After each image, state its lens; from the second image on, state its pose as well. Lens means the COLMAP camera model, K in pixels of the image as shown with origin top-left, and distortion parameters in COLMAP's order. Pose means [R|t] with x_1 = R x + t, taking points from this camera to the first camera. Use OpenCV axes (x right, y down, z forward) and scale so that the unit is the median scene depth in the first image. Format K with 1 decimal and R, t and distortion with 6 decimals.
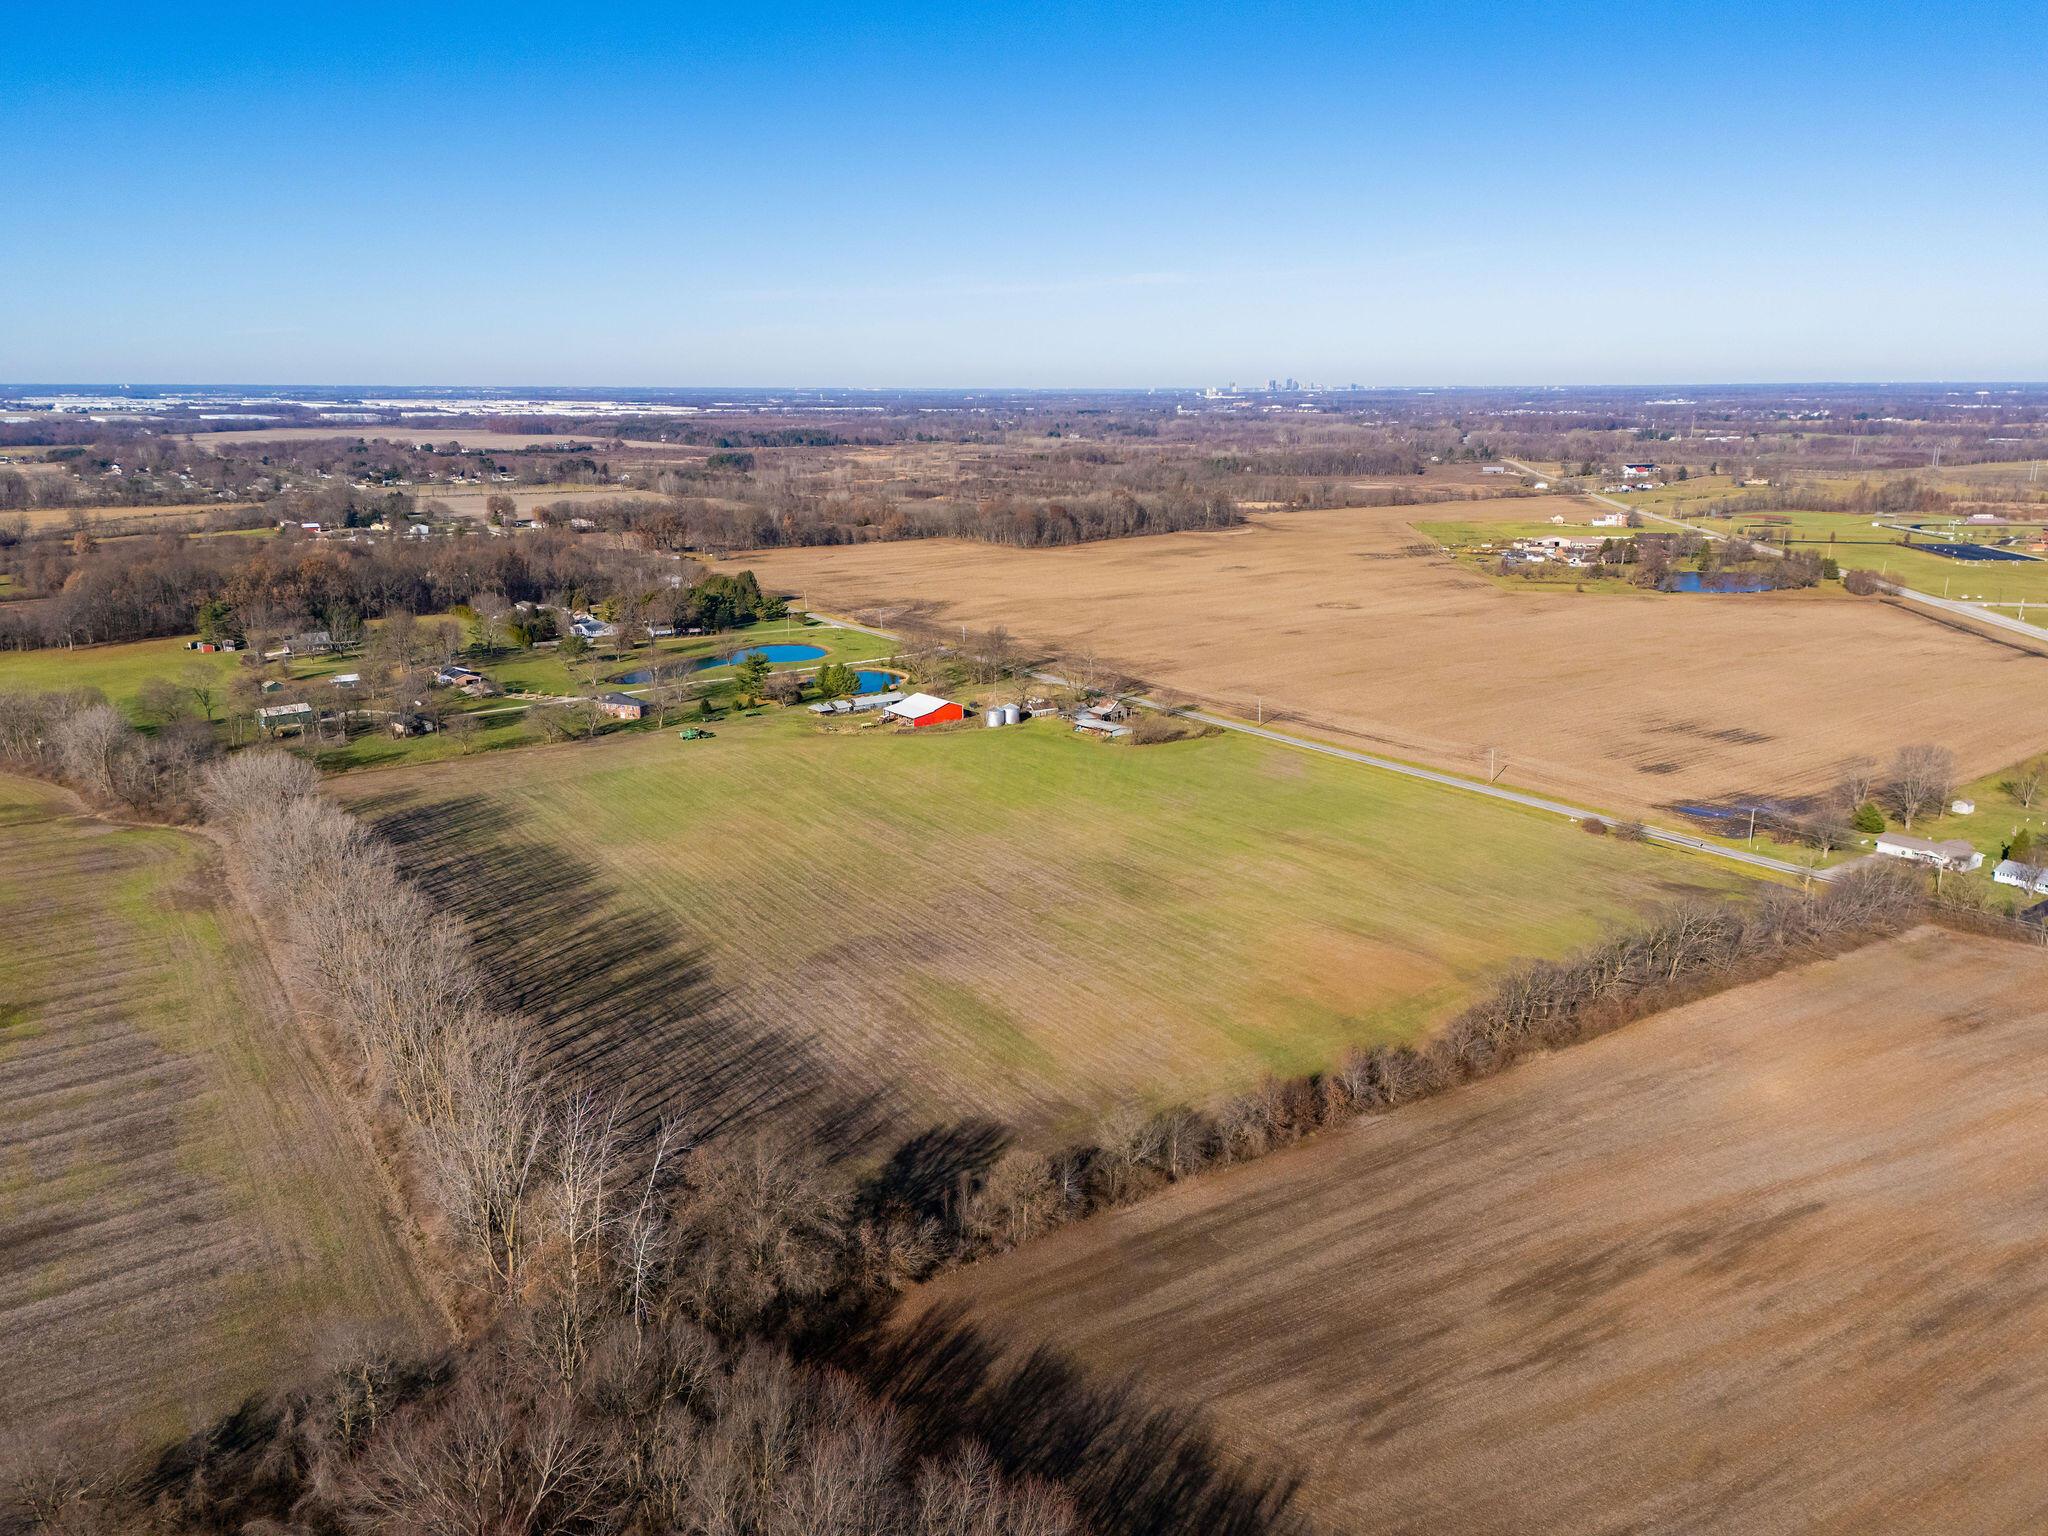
lens RADIAL K [[1496.9, 0, 1024.0], [0, 1496.9, 768.0], [0, 0, 1]] dist [0.077759, -0.075098]
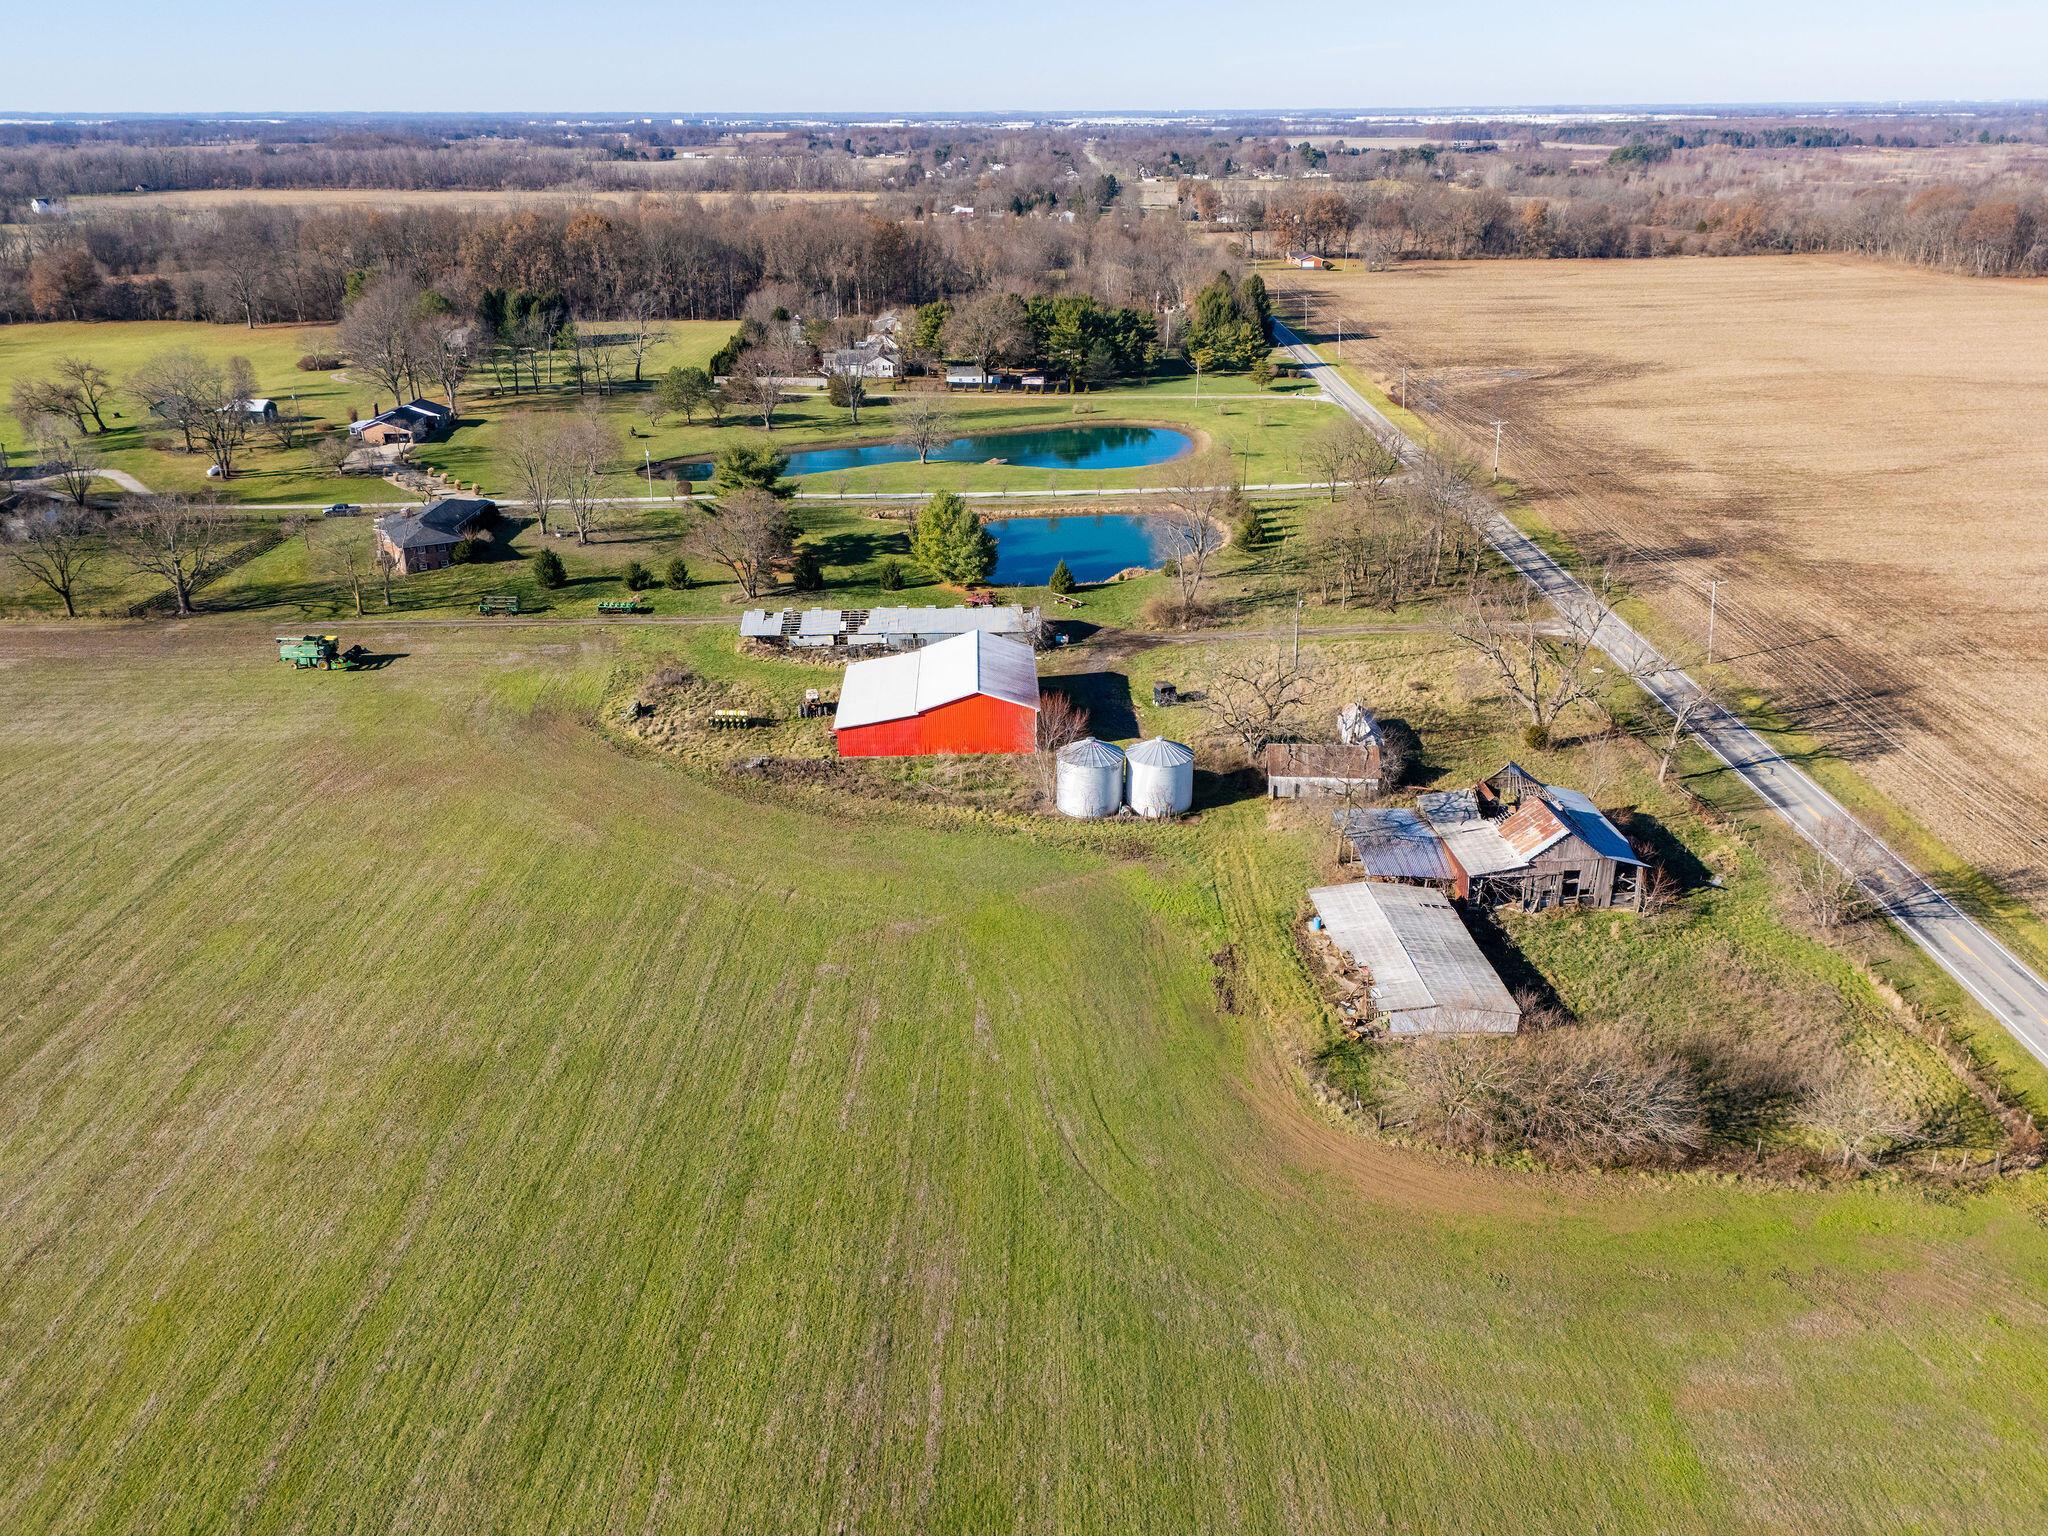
lens RADIAL K [[1517.1, 0, 1024.0], [0, 1517.1, 768.0], [0, 0, 1]] dist [0.082532, -0.084532]
pose [[0.813777, 0.223677, -0.536410, 0.085715], [-0.137033, 0.970795, 0.196922, -0.064224], [0.564791, -0.086744, 0.820662, 0.547978]]
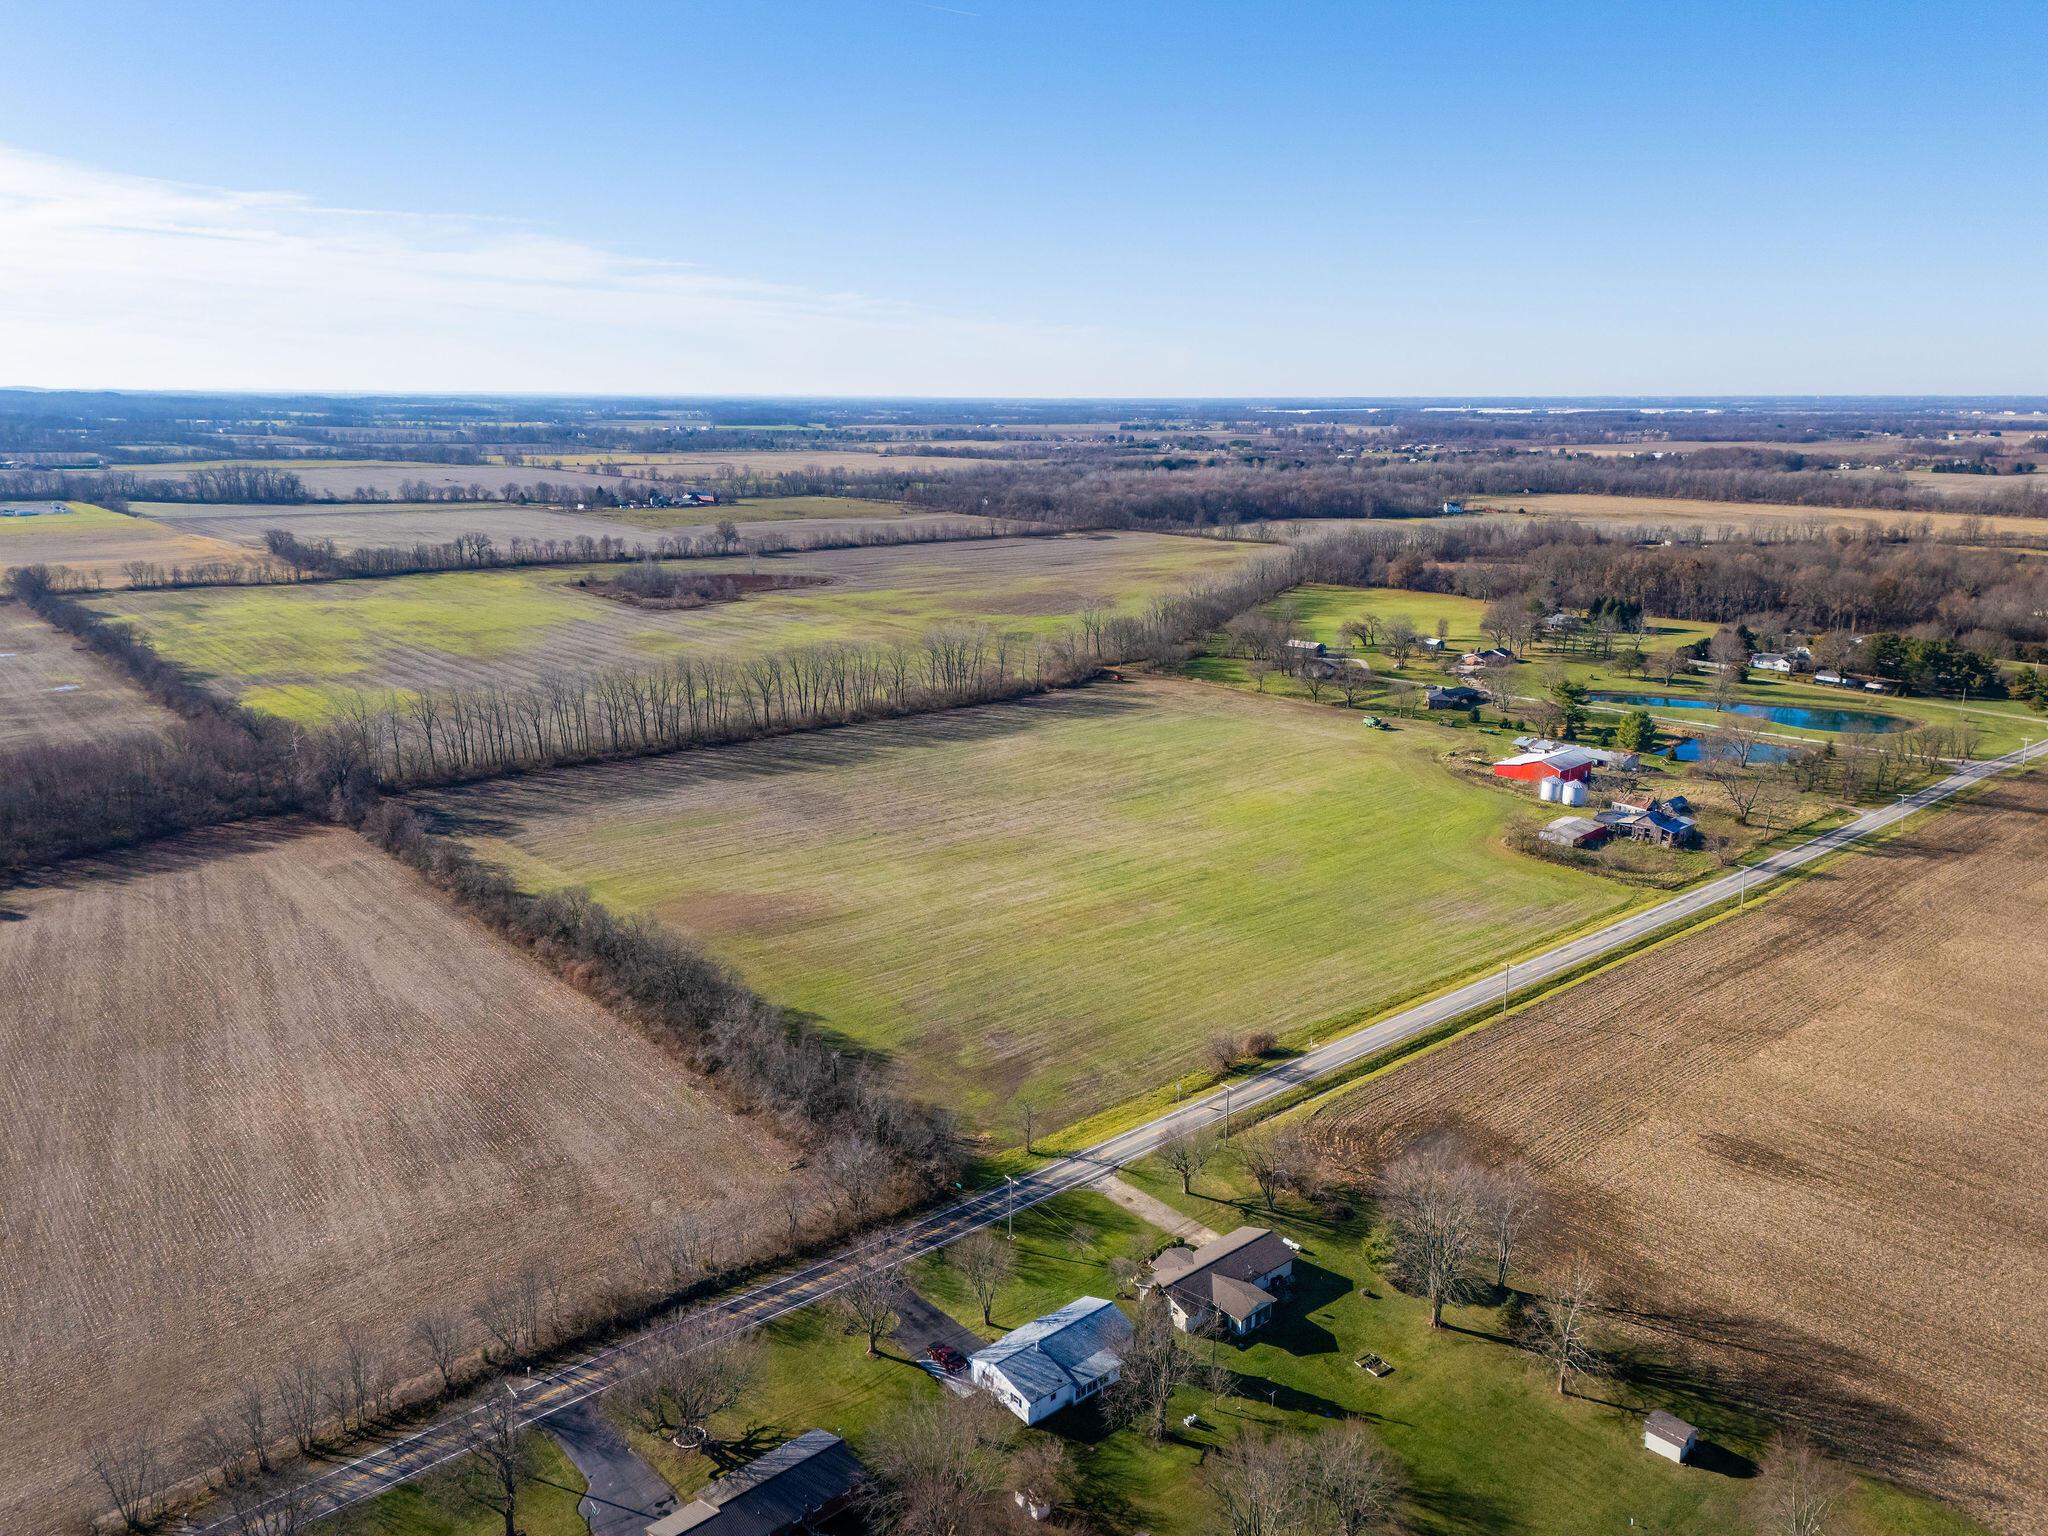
lens RADIAL K [[1496.9, 0, 1024.0], [0, 1496.9, 768.0], [0, 0, 1]] dist [0.077759, -0.075098]
pose [[0.104398, 0.239951, -0.965155, 0.538161], [-0.248617, 0.945943, 0.208283, -0.104822], [0.962959, 0.218210, 0.158411, 0.419573]]
